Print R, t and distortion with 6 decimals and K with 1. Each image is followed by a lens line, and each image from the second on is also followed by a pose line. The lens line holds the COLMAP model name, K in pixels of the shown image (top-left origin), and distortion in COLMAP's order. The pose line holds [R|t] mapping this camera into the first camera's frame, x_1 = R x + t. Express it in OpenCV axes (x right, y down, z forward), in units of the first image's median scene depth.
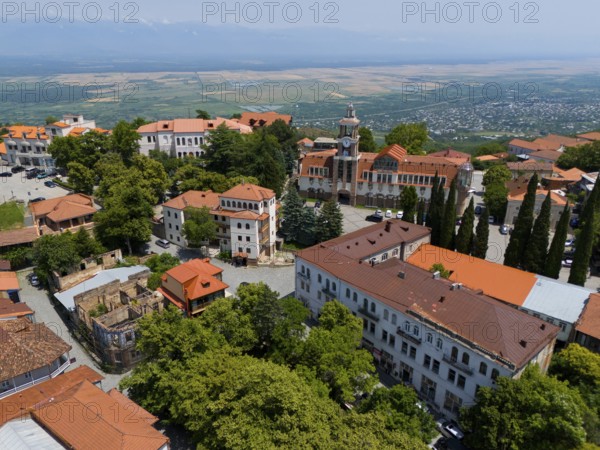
lens RADIAL K [[449.9, 0, 300.0], [0, 449.9, 225.0], [0, 0, 1]] dist [0.071727, -0.061369]
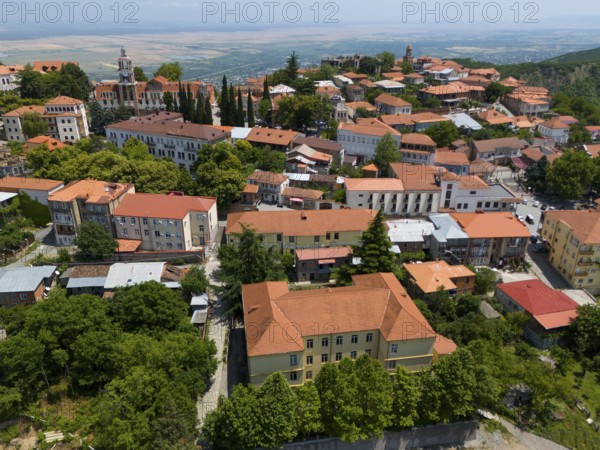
lens RADIAL K [[470.8, 0, 300.0], [0, 470.8, 225.0], [0, 0, 1]] dist [0.076145, -0.069105]
pose [[0.904885, -0.172303, 0.389223, -0.078067], [0.154387, 0.984996, 0.077117, 0.289098], [-0.396671, -0.009691, 0.917910, -0.719240]]
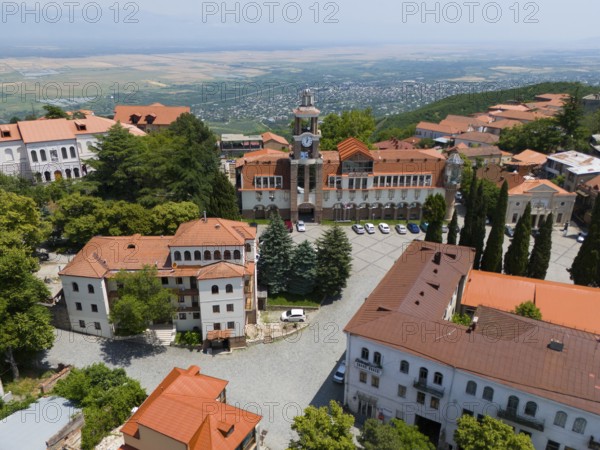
lens RADIAL K [[467.2, 0, 300.0], [0, 467.2, 225.0], [0, 0, 1]] dist [0.078376, -0.076718]
pose [[0.933089, -0.133315, 0.334024, -0.181137], [0.128687, 0.991030, 0.036053, -0.074563], [-0.335834, 0.009344, 0.941875, 0.284135]]
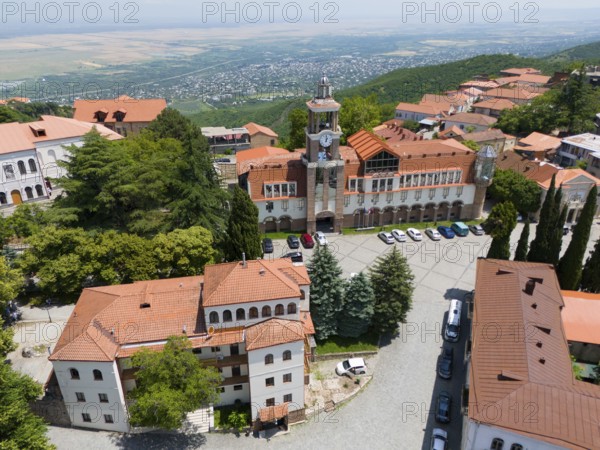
lens RADIAL K [[449.9, 0, 300.0], [0, 449.9, 225.0], [0, 0, 1]] dist [0.071727, -0.061369]
pose [[0.879851, -0.211405, 0.425640, -0.218356], [0.182184, 0.977230, 0.108769, -0.140896], [-0.438942, -0.018156, 0.898332, 0.453480]]
